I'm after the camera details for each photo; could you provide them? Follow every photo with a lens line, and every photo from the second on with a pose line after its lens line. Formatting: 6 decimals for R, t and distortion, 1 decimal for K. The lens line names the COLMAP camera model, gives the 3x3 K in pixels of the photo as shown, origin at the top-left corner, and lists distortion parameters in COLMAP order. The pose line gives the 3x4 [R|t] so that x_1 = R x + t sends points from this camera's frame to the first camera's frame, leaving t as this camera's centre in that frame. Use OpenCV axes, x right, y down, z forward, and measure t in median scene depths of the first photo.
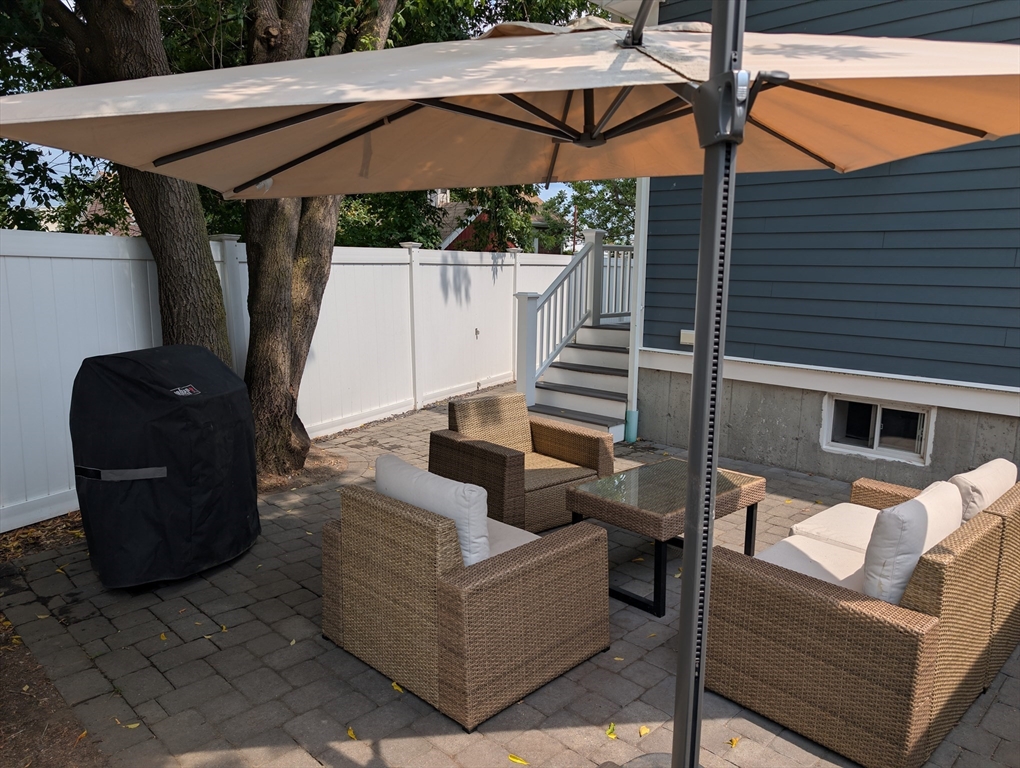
lens RADIAL K [[736.2, 0, 510.0], [0, 736.2, 384.0], [0, 0, 1]] dist [0.038181, 0.000226]
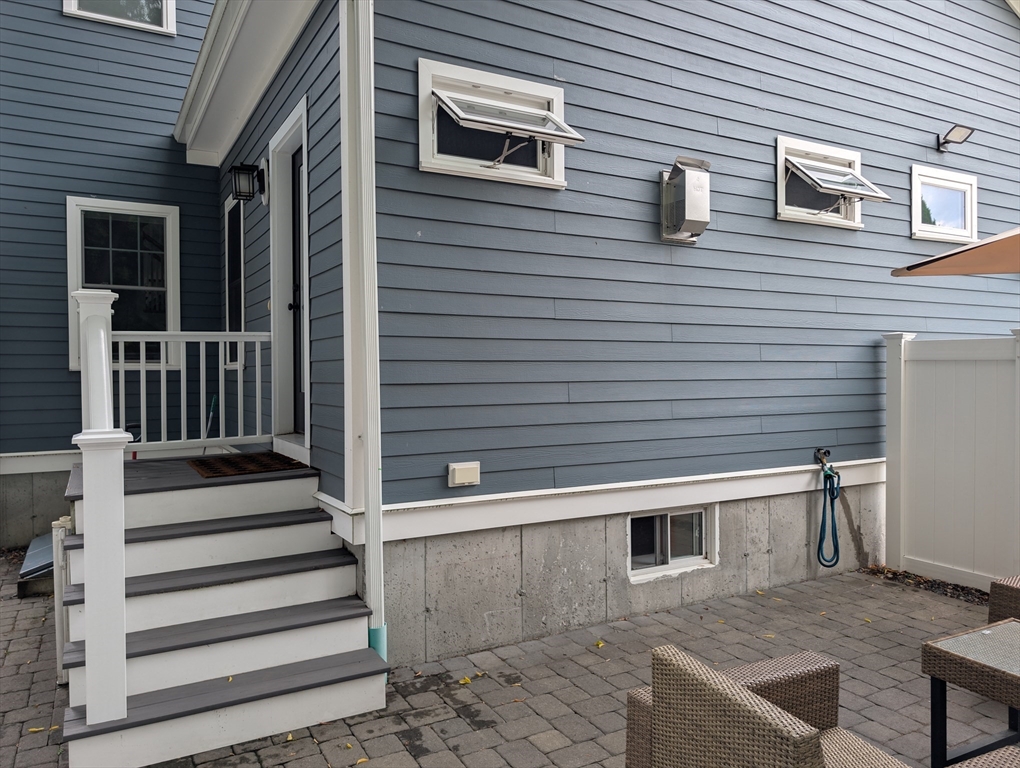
lens RADIAL K [[736.2, 0, 510.0], [0, 736.2, 384.0], [0, 0, 1]] dist [0.038181, 0.000226]
pose [[0.276254, -0.023131, 0.960806, -0.386324], [0.171838, 0.984790, -0.025699, -0.128069], [-0.945598, 0.172202, 0.276027, 0.858908]]
